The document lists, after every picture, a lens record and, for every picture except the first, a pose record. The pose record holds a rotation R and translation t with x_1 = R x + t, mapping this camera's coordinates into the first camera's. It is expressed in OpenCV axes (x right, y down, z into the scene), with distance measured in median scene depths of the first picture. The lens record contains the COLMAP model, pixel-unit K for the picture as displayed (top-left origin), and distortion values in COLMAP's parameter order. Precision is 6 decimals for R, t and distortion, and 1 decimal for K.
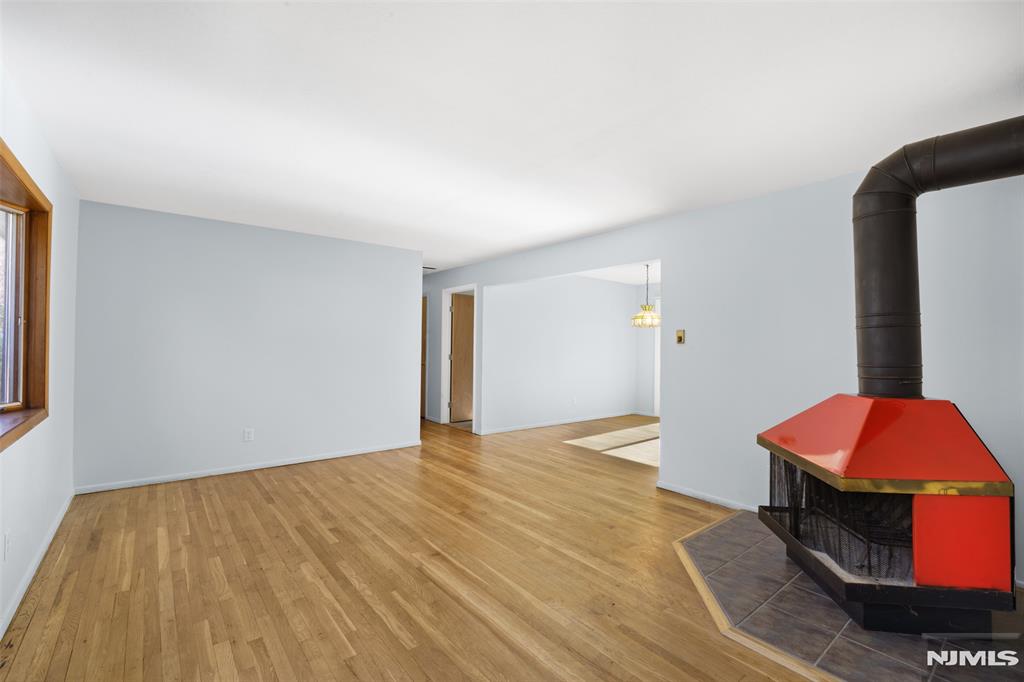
lens RADIAL K [[452.9, 0, 510.3], [0, 452.9, 337.4], [0, 0, 1]] dist [0.001073, -0.002015]
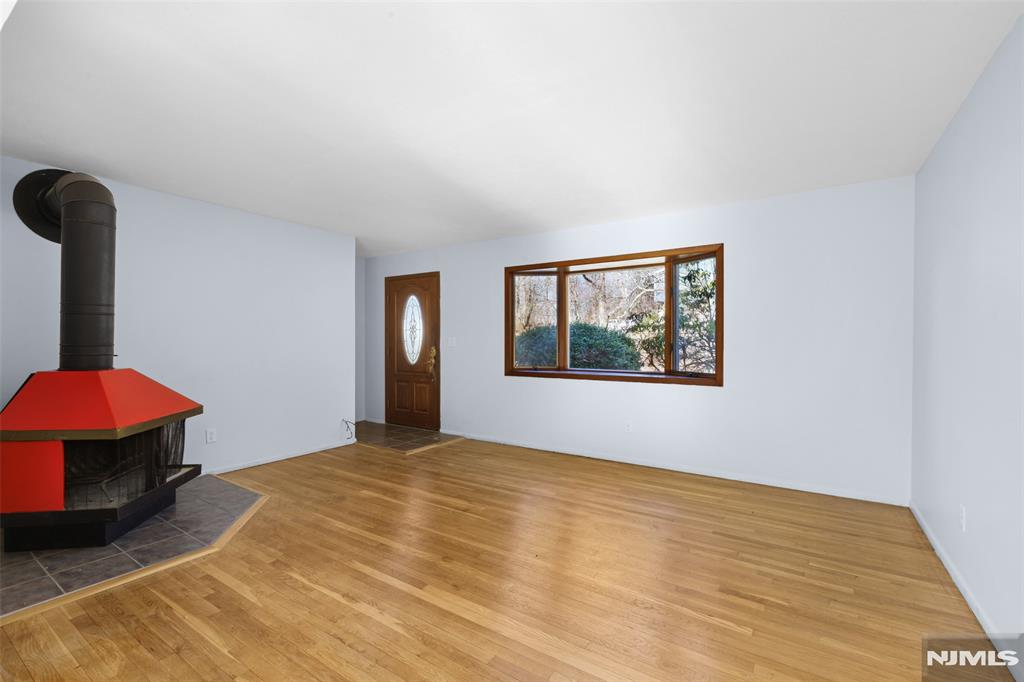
lens RADIAL K [[452.9, 0, 515.8], [0, 452.9, 335.0], [0, 0, 1]] dist [0.001073, -0.002015]
pose [[-0.951645, -0.010174, -0.307031, 0.086349], [-0.006802, 0.999904, -0.012051, 0.035573], [0.307124, -0.009380, -0.951623, 2.326465]]
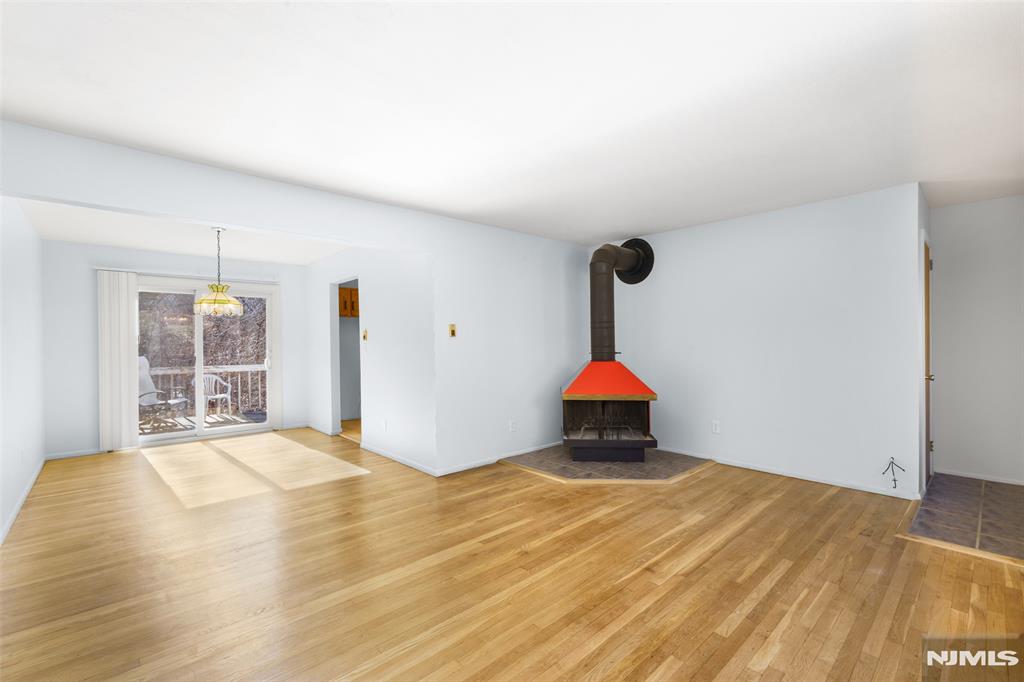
lens RADIAL K [[452.9, 0, 513.2], [0, 452.9, 344.1], [0, 0, 1]] dist [0.001073, -0.002015]
pose [[-0.080588, -0.017857, 0.996588, -1.099109], [-0.005361, 0.999833, 0.017482, 0.019817], [-0.996733, -0.003933, -0.080671, 1.437552]]
